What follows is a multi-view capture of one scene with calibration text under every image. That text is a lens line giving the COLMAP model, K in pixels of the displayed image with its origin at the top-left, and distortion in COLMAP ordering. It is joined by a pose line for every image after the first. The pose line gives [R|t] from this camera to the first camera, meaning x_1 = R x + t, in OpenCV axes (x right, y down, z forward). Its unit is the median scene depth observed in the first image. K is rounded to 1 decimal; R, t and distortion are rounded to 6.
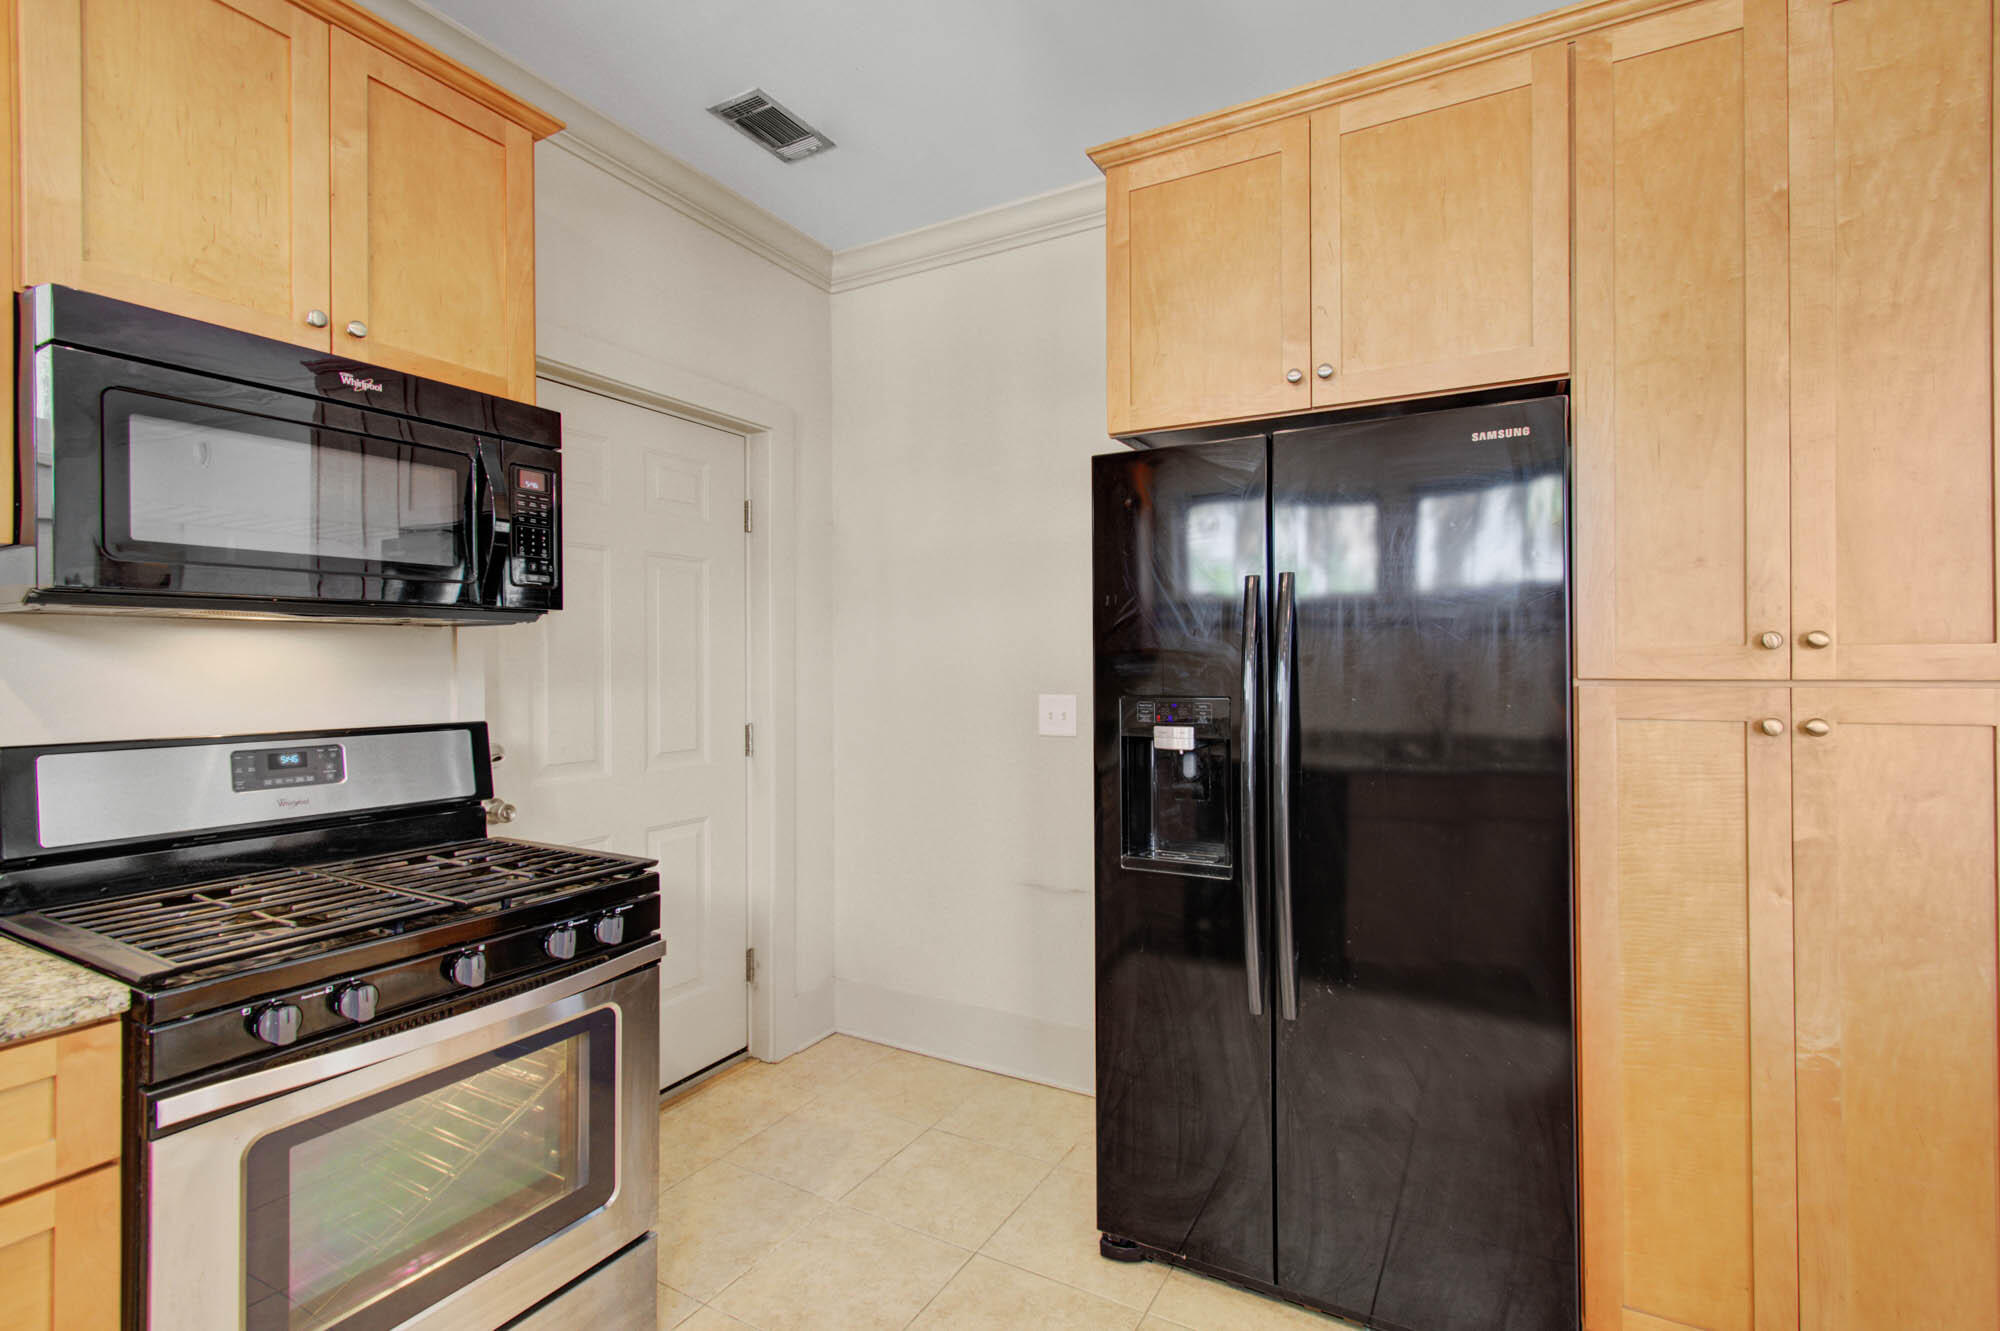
lens RADIAL K [[907.5, 0, 1006.9], [0, 907.5, 662.8], [0, 0, 1]] dist [-0.000447, 0.000253]
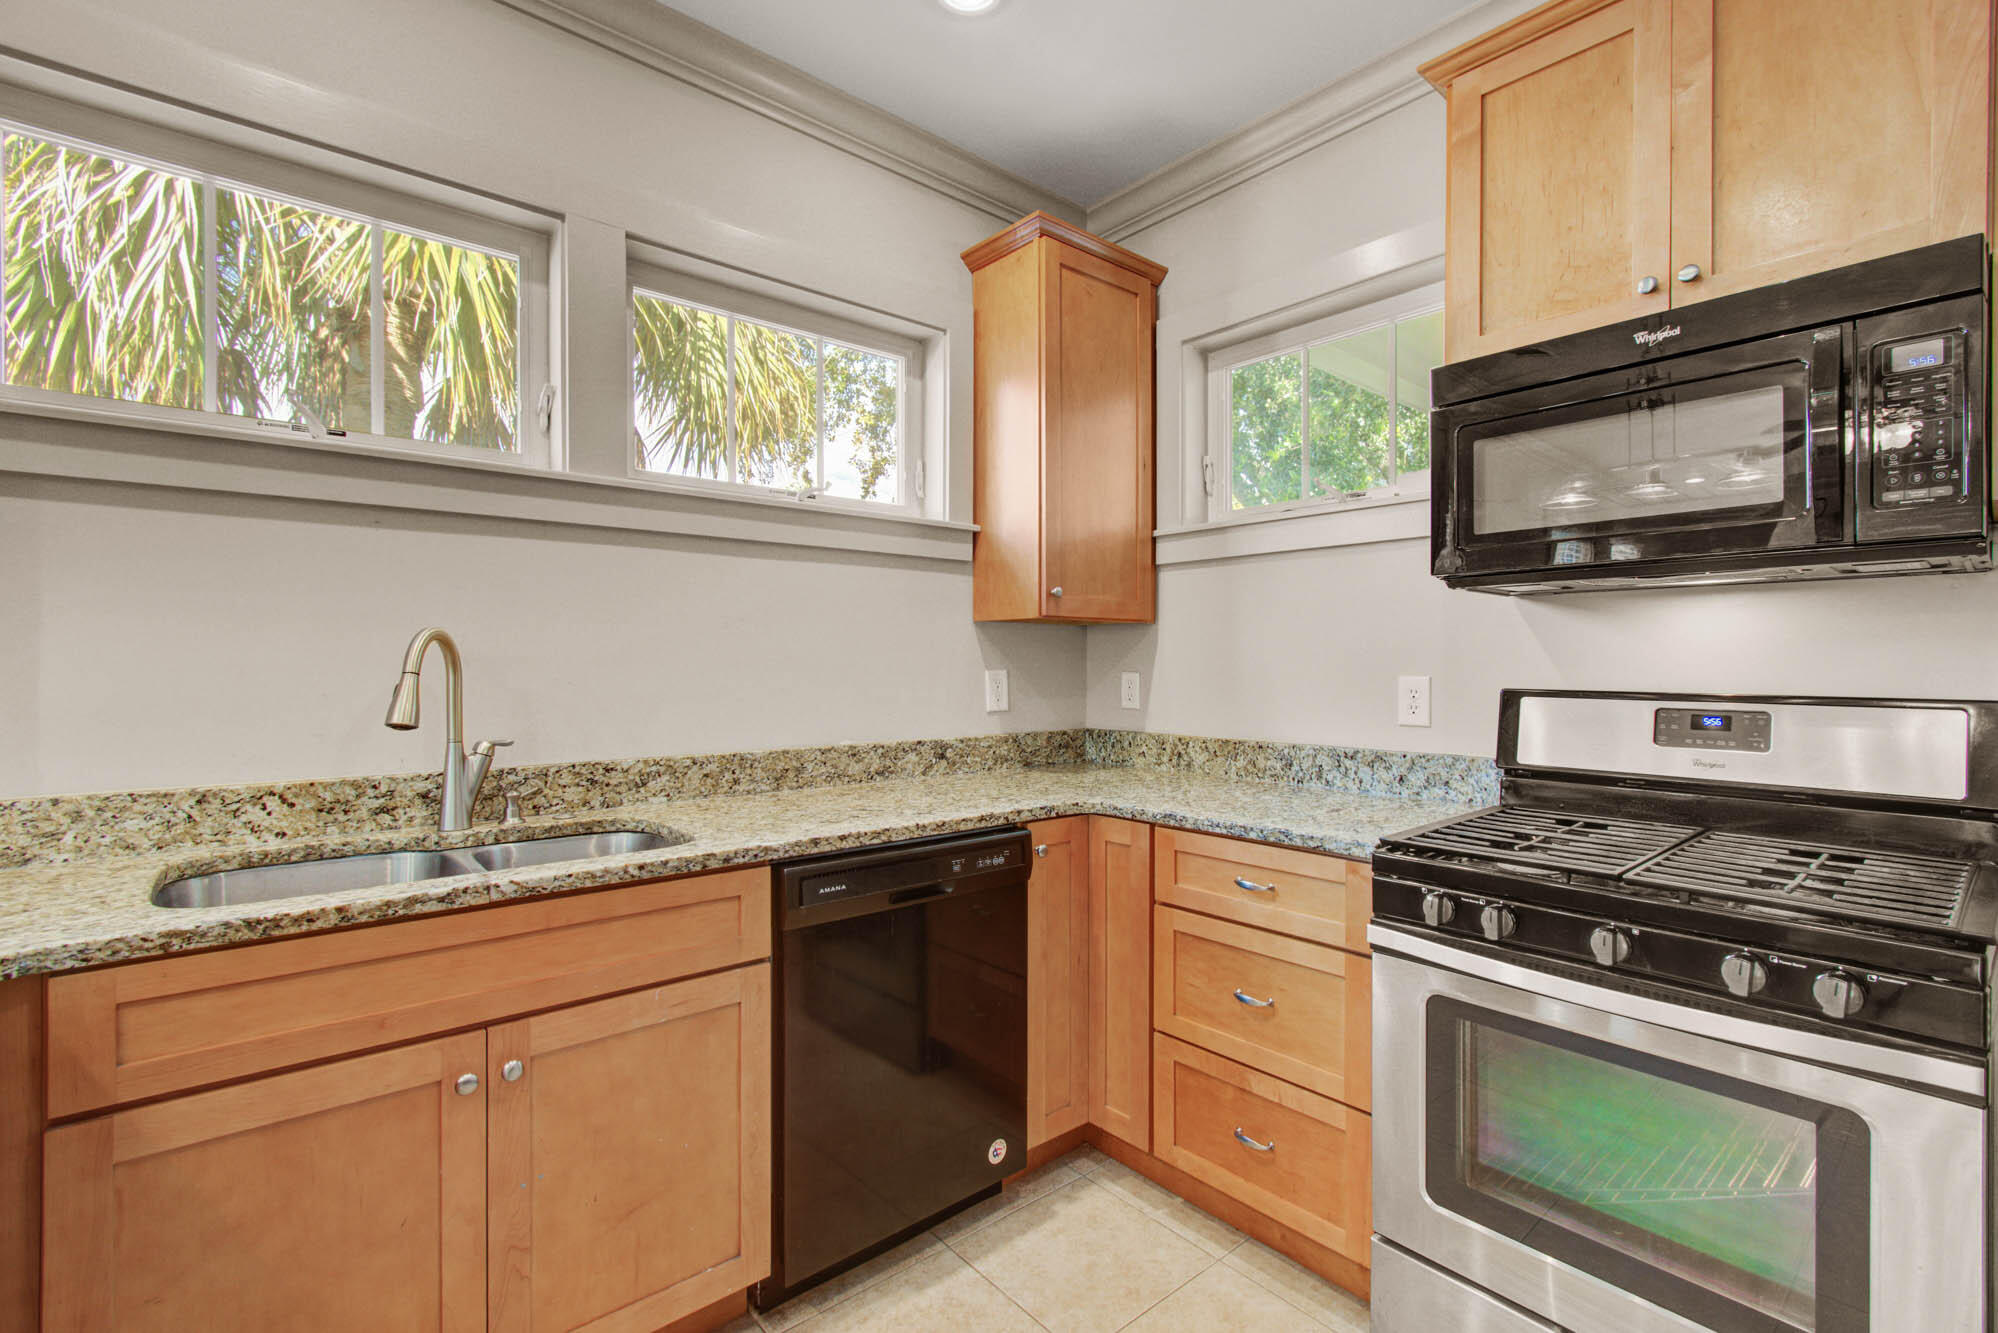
lens RADIAL K [[906.6, 0, 1005.9], [0, 906.6, 663.8], [0, 0, 1]] dist [-0.000447, 0.000253]
pose [[-0.353457, 0.008196, -0.935415, 0.419616], [0.003079, 0.999966, 0.007598, 0.033523], [0.935446, -0.000195, -0.353471, 0.639326]]
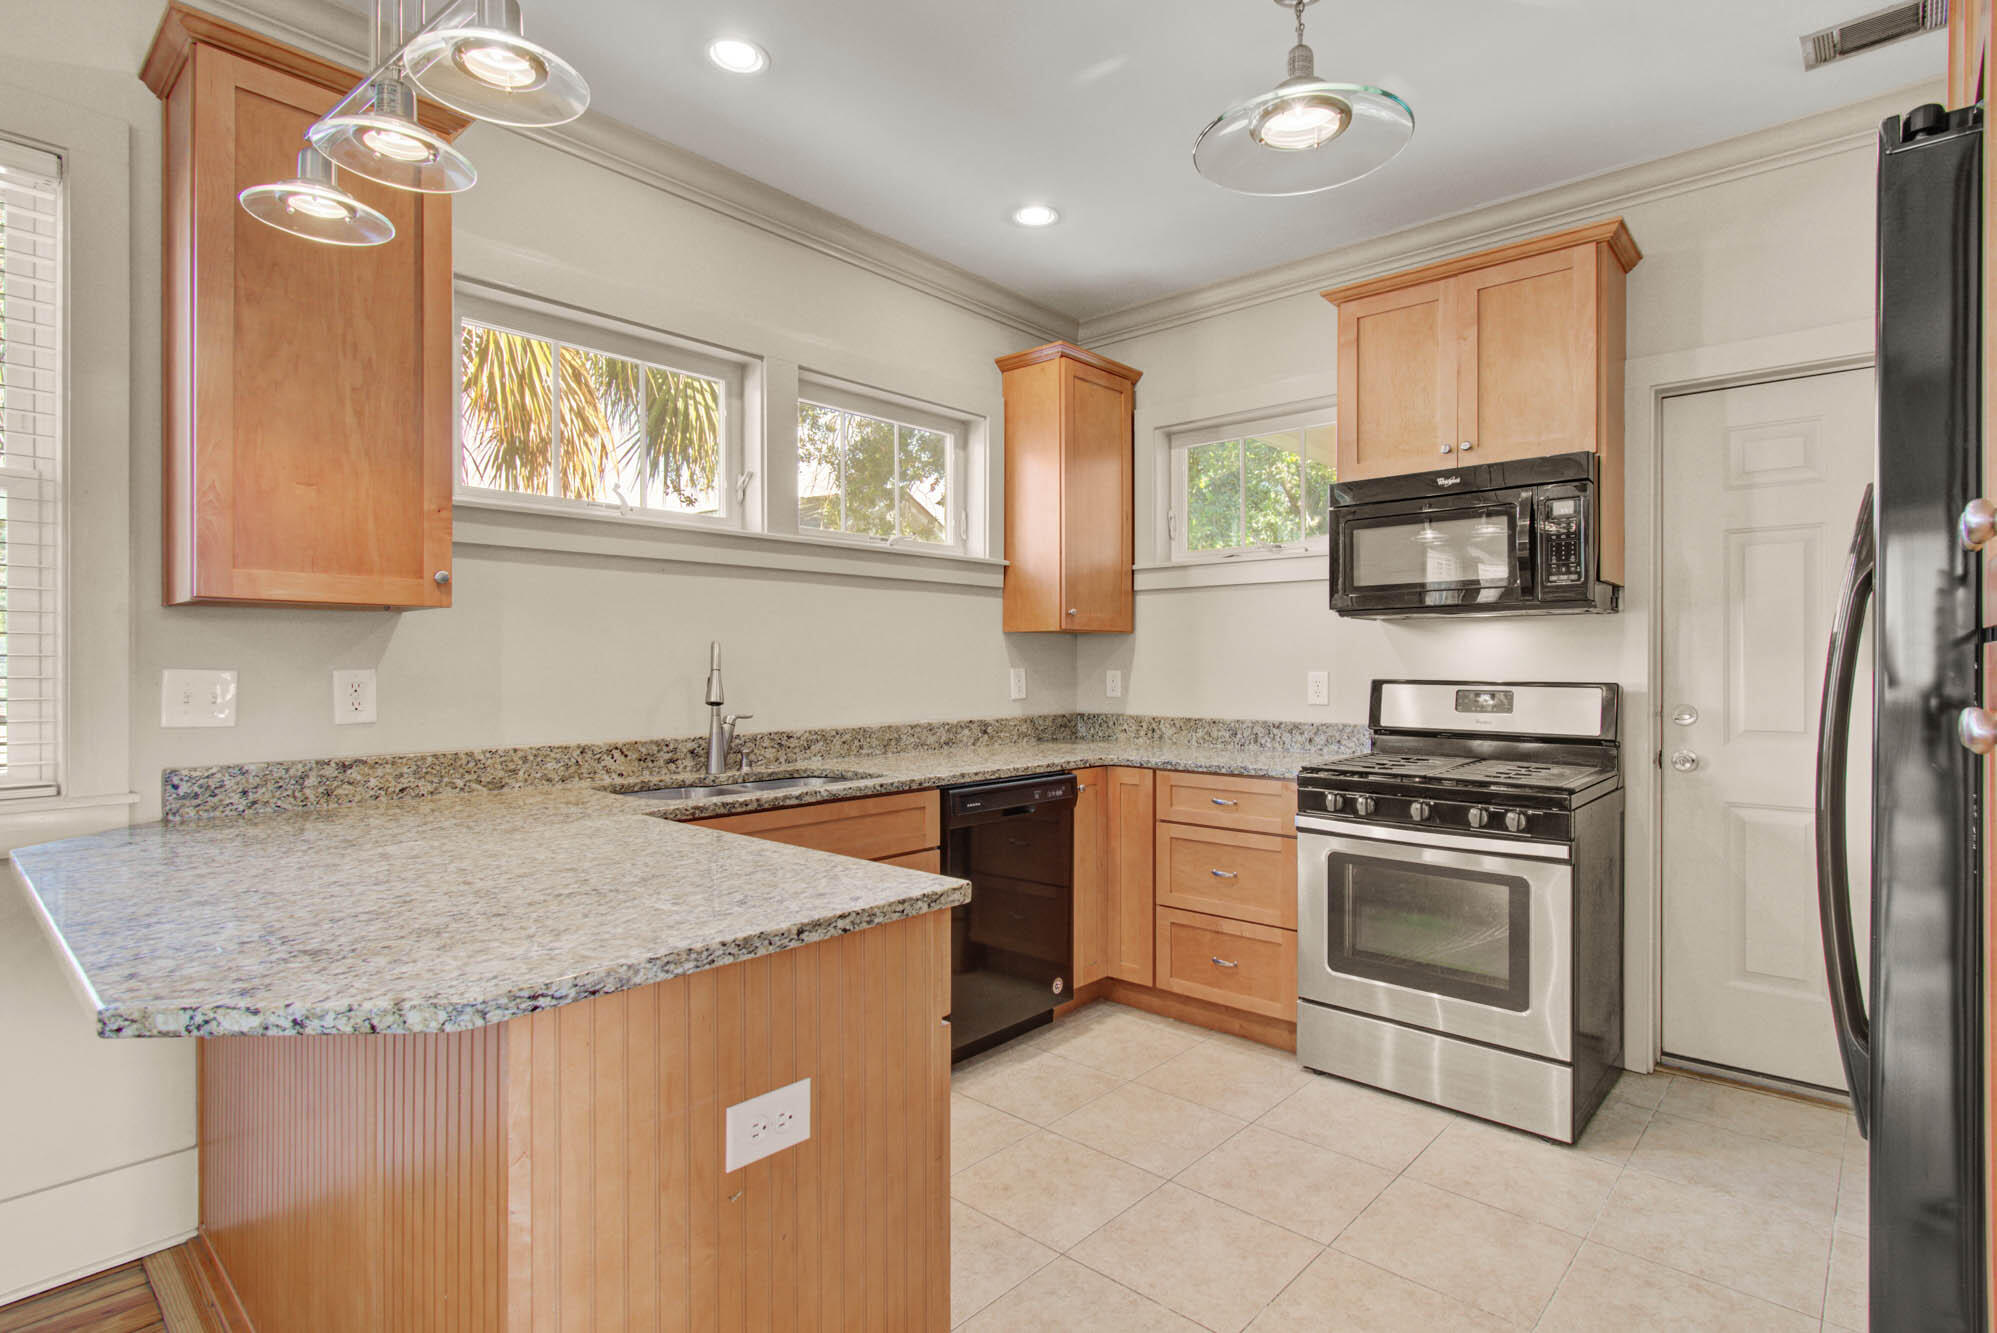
lens RADIAL K [[993.2, 0, 997.6], [0, 993.2, 656.0], [0, 0, 1]] dist [-0.002380, -0.000259]
pose [[-0.238813, 0.001512, -0.971064, 1.268846], [0.003151, 0.999995, 0.000783, 0.024983], [0.971060, -0.002873, -0.238817, 0.564952]]
